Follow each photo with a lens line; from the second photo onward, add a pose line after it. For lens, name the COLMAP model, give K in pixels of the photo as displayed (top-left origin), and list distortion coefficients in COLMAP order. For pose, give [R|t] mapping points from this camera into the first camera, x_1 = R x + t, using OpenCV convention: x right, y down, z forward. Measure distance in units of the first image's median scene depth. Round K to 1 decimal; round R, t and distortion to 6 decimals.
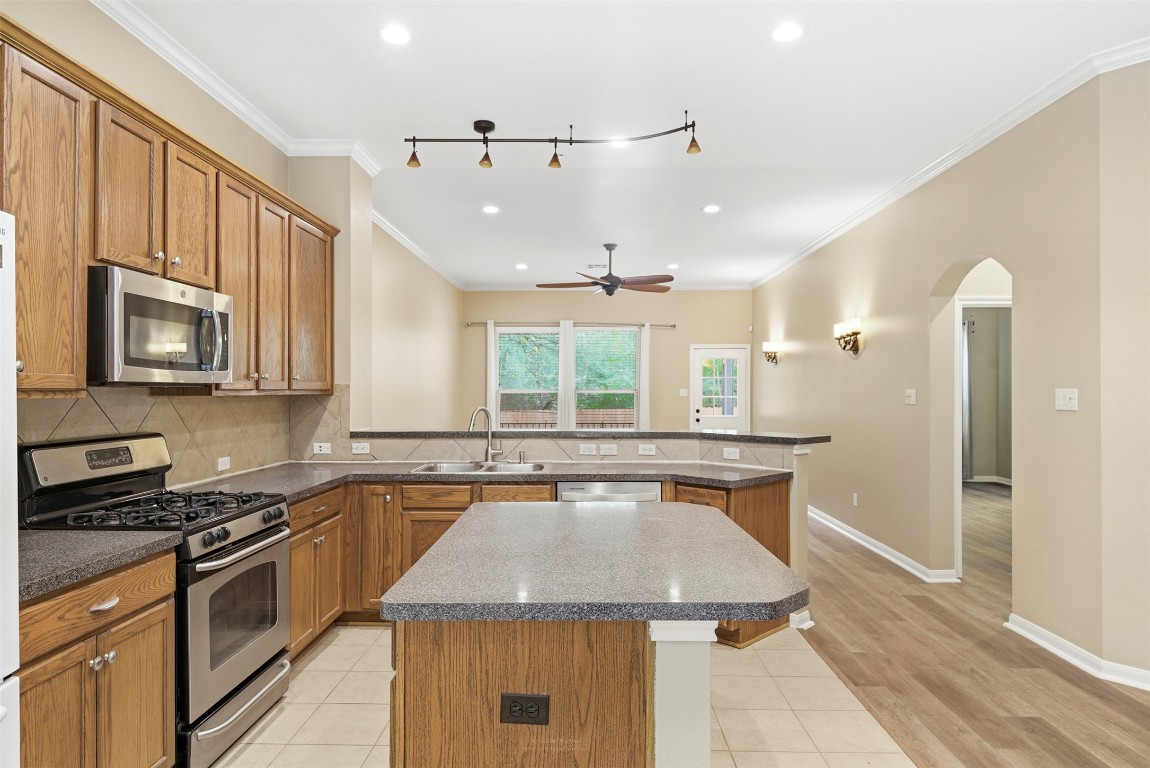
lens RADIAL K [[677.1, 0, 577.9], [0, 677.1, 388.7], [0, 0, 1]] dist [0.020973, -0.011003]
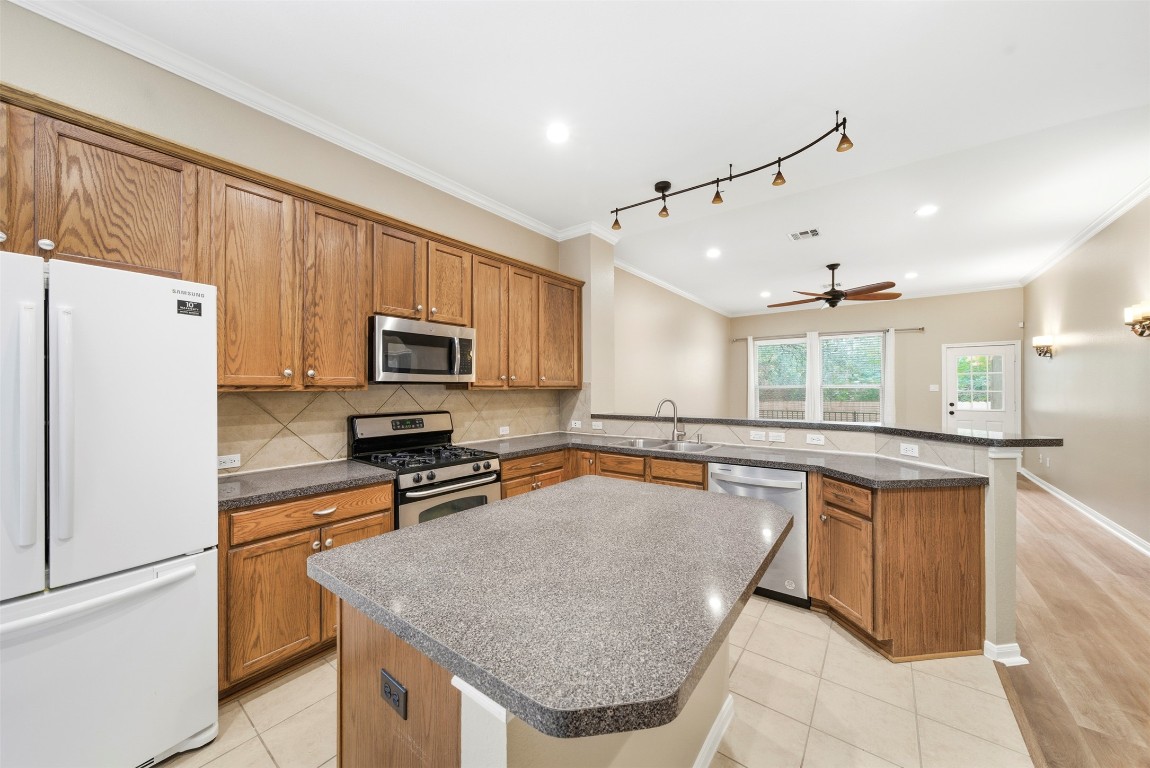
lens RADIAL K [[411.2, 0, 572.6], [0, 411.2, 385.8], [0, 0, 1]] dist [-0.005823, 0.002631]
pose [[0.804011, -0.006810, -0.594575, 0.192794], [0.005320, 0.999977, -0.004259, 0.004727], [0.594591, 0.000261, 0.804029, 0.252053]]
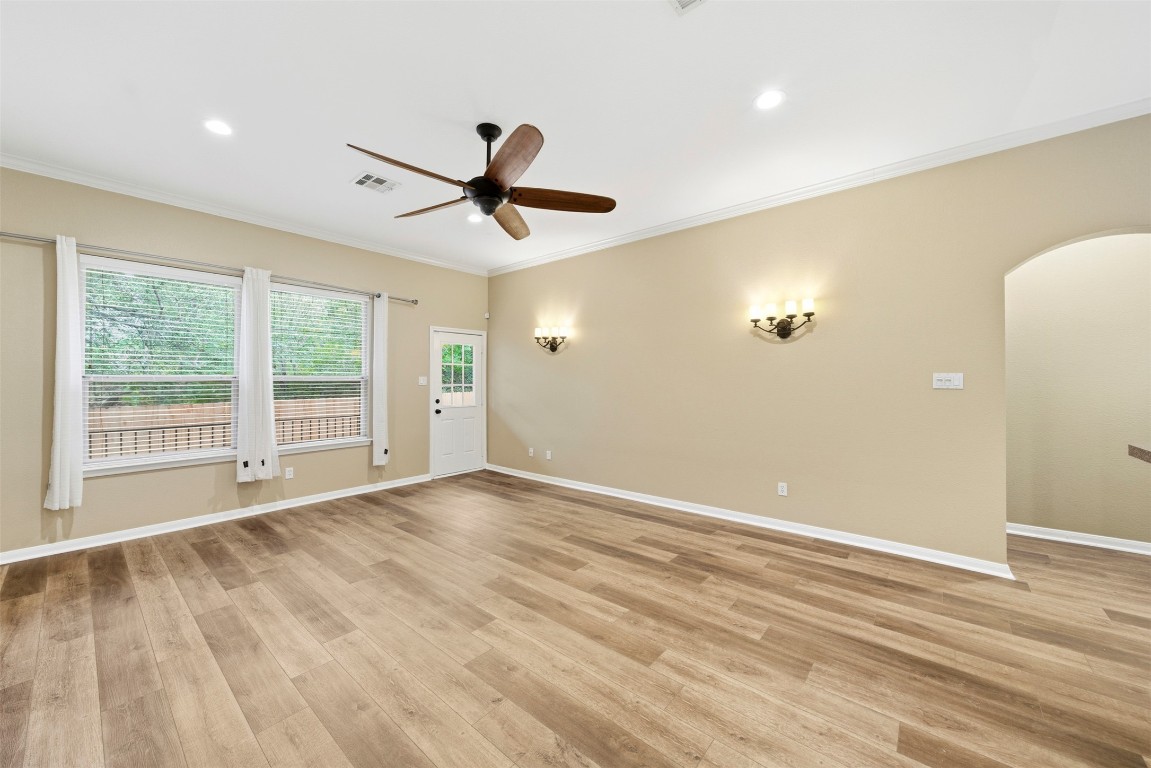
lens RADIAL K [[411.5, 0, 573.8], [0, 411.5, 380.5], [0, 0, 1]] dist [-0.005823, 0.002631]
pose [[0.624188, 0.008324, 0.781230, -0.336553], [-0.003581, 0.999963, -0.007794, 0.022220], [-0.781266, 0.002068, 0.624195, 1.284969]]
